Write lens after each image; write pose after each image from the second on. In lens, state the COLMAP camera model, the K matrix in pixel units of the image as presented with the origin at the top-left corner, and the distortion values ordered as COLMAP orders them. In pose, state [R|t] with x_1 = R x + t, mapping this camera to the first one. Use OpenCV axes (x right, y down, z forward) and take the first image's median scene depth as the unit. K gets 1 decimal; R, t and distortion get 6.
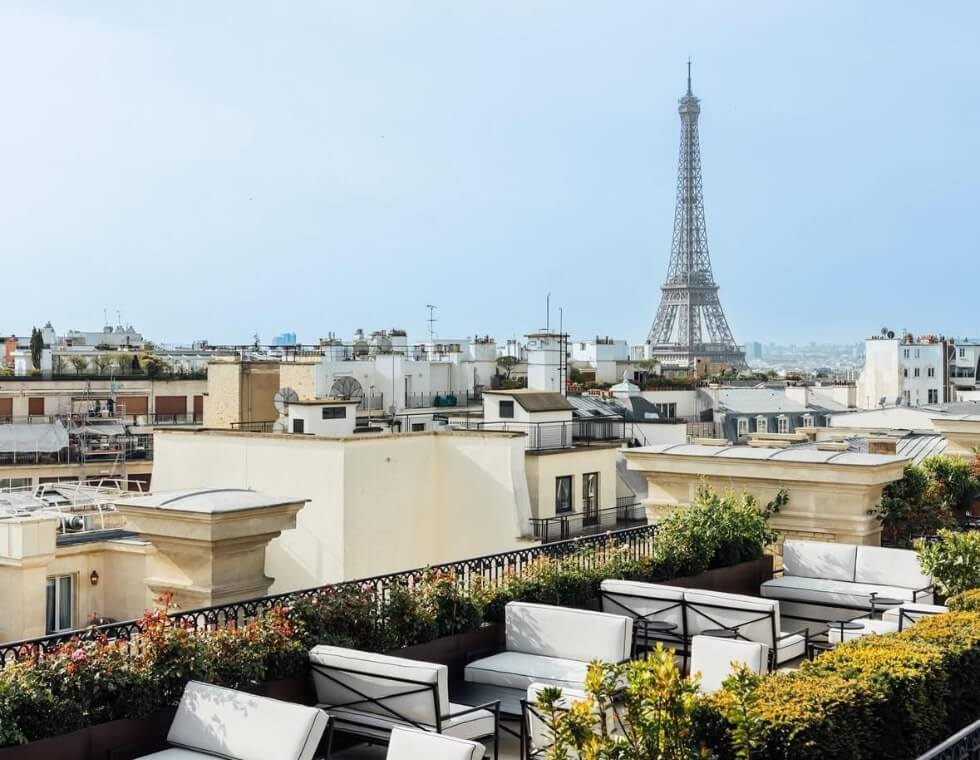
lens RADIAL K [[1432.1, 0, 490.0], [0, 1432.1, 380.0], [0, 0, 1]] dist [-0.021420, 0.053187]
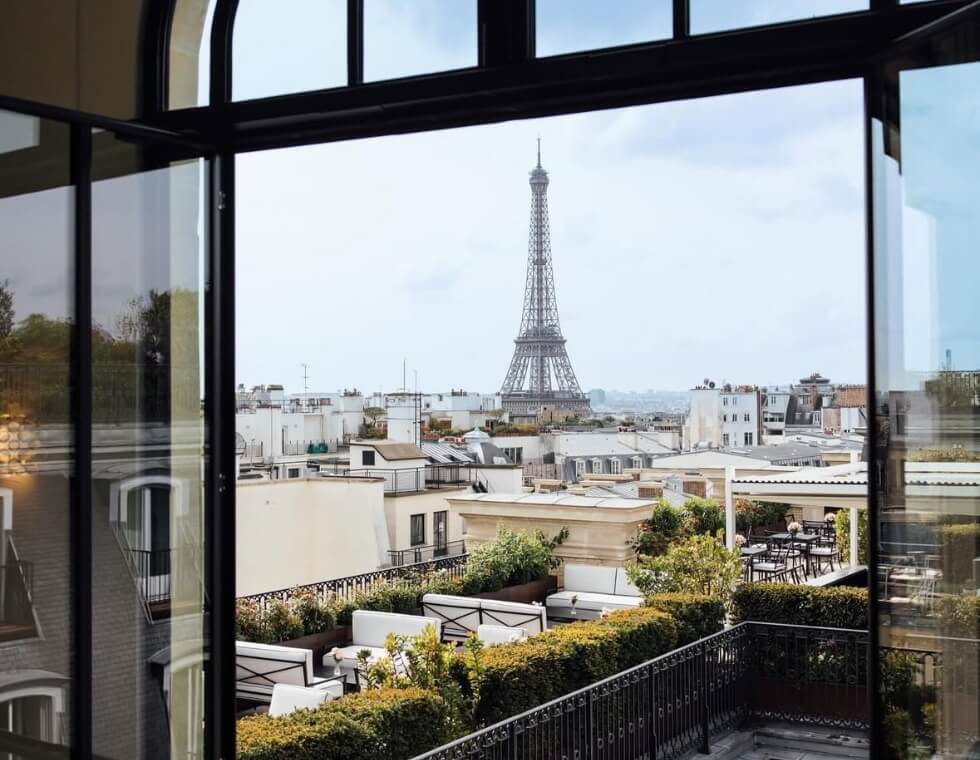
lens RADIAL K [[1432.1, 0, 490.0], [0, 1432.1, 380.0], [0, 0, 1]] dist [-0.021420, 0.053187]
pose [[0.996459, -0.003729, 0.084002, 0.010331], [0.005575, 0.999748, -0.021748, -0.014859], [-0.083900, 0.022139, 0.996228, -0.154617]]
